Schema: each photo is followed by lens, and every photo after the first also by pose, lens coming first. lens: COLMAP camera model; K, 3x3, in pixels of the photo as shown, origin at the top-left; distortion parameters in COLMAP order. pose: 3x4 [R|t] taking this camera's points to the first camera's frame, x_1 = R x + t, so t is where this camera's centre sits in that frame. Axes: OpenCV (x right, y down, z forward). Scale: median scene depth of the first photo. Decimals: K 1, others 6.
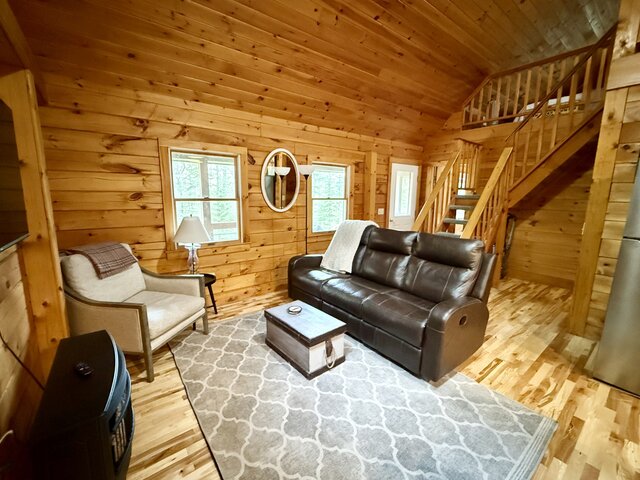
lens RADIAL K [[274.2, 0, 320.6], [0, 274.2, 240.2], [0, 0, 1]] dist [-0.001643, 0.000011]
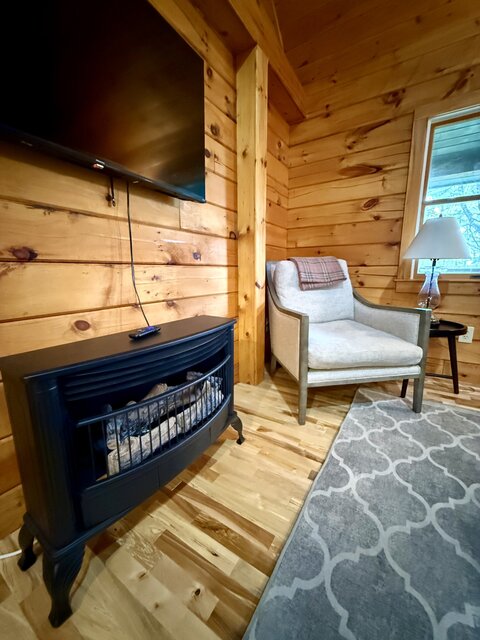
lens RADIAL K [[255.9, 0, 243.9], [0, 255.9, 319.8], [0, 0, 1]] dist [0.001201, 0.000083]
pose [[0.331545, 0.154959, -0.930627, -0.052640], [-0.145991, 0.982964, 0.111663, 0.130053], [0.932075, 0.098842, 0.348519, 0.407683]]
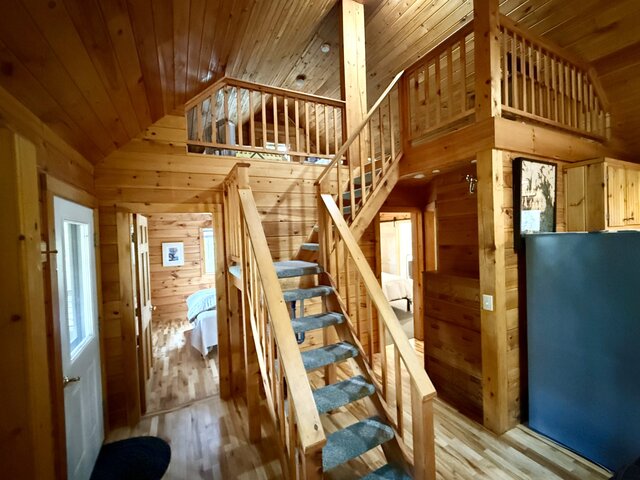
lens RADIAL K [[274.2, 0, 319.7], [0, 274.2, 235.2], [0, 0, 1]] dist [-0.001643, 0.000011]
pose [[0.187387, -0.033356, 0.981720, 0.044975], [0.205781, 0.978580, -0.006029, -0.319452], [-0.960490, 0.203149, 0.190237, 1.198936]]
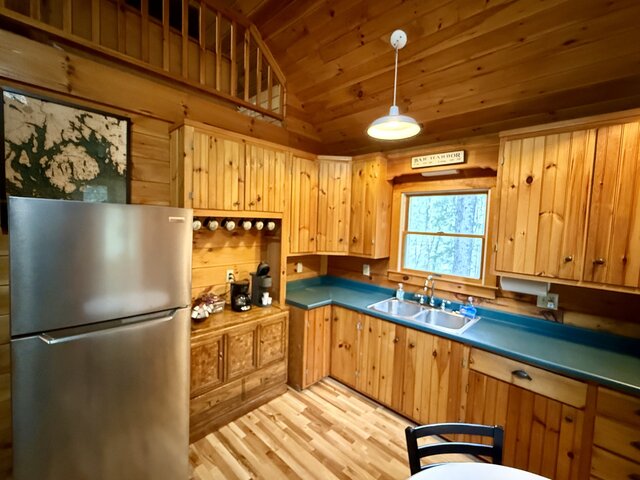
lens RADIAL K [[274.2, 0, 319.0], [0, 274.2, 241.4], [0, 0, 1]] dist [-0.001643, 0.000011]
pose [[-0.147218, -0.096060, 0.984428, 0.306504], [0.120119, 0.986170, 0.114194, -0.124038], [-0.981783, 0.135060, -0.133644, 0.284310]]
